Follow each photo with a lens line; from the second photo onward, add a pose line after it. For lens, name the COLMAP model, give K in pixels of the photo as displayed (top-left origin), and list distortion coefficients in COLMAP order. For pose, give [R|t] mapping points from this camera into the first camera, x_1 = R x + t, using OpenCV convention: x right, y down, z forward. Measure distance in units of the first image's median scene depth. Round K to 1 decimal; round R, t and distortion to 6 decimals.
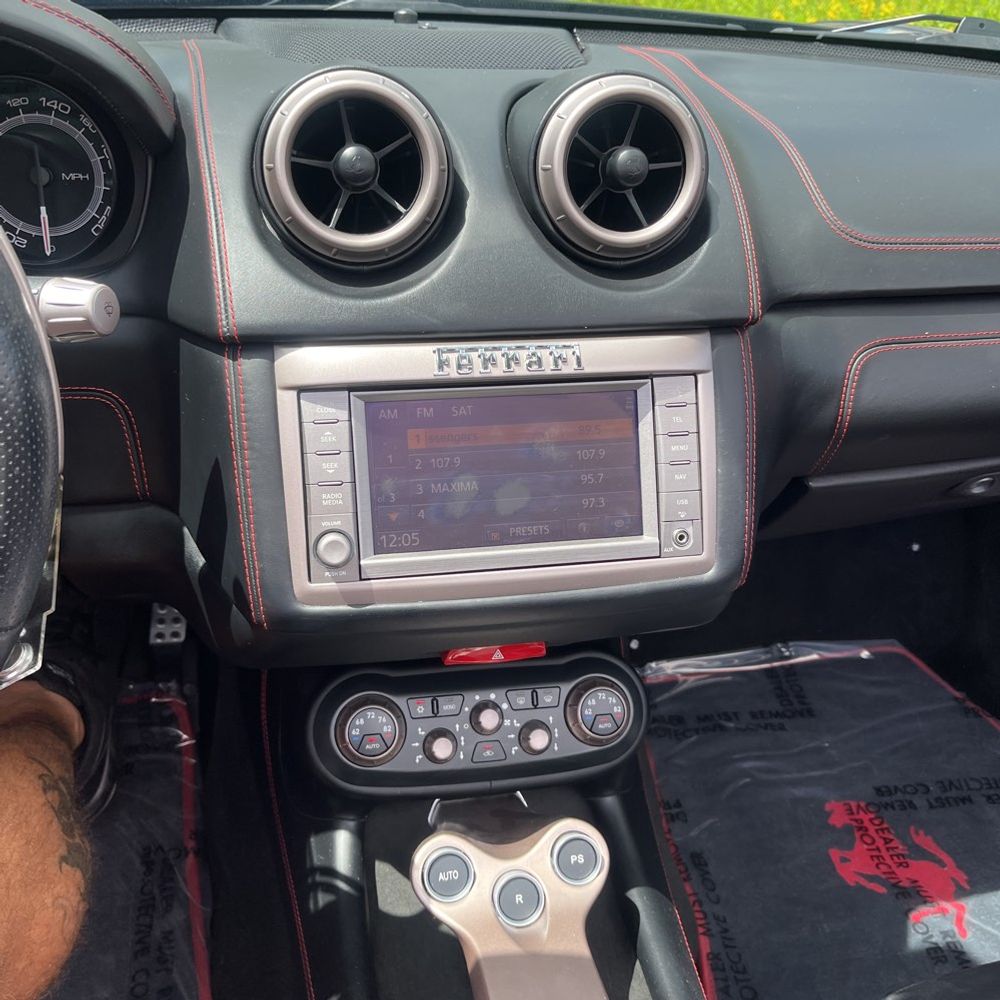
lens RADIAL K [[1015.6, 0, 507.6], [0, 1015.6, 502.9], [0, 0, 1]] dist [0.002452, 0.000000]
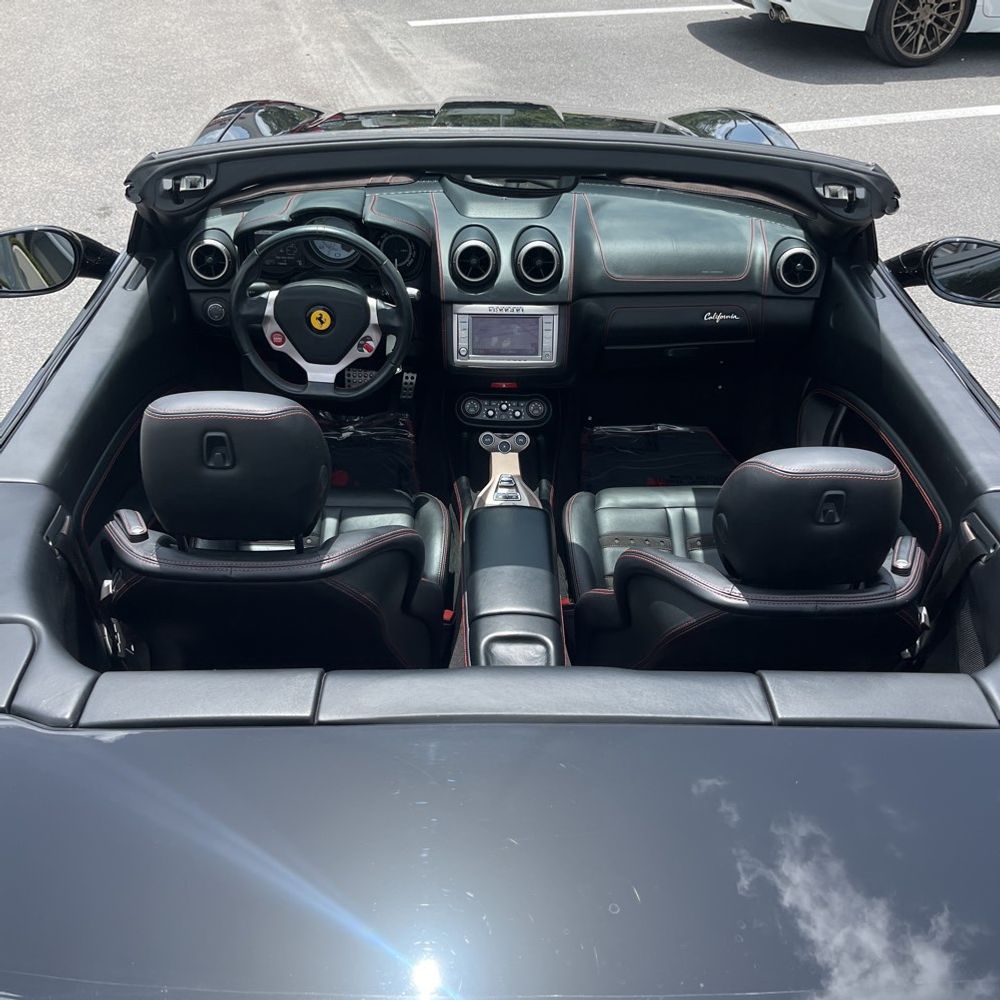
lens RADIAL K [[1015.6, 0, 494.9], [0, 1015.6, 503.6], [0, 0, 1]] dist [0.002452, 0.000000]
pose [[0.982857, 0.088050, -0.161987, 0.653627], [-0.069809, 0.990904, 0.115050, 0.163870], [0.170644, -0.101770, 0.980063, -2.986531]]
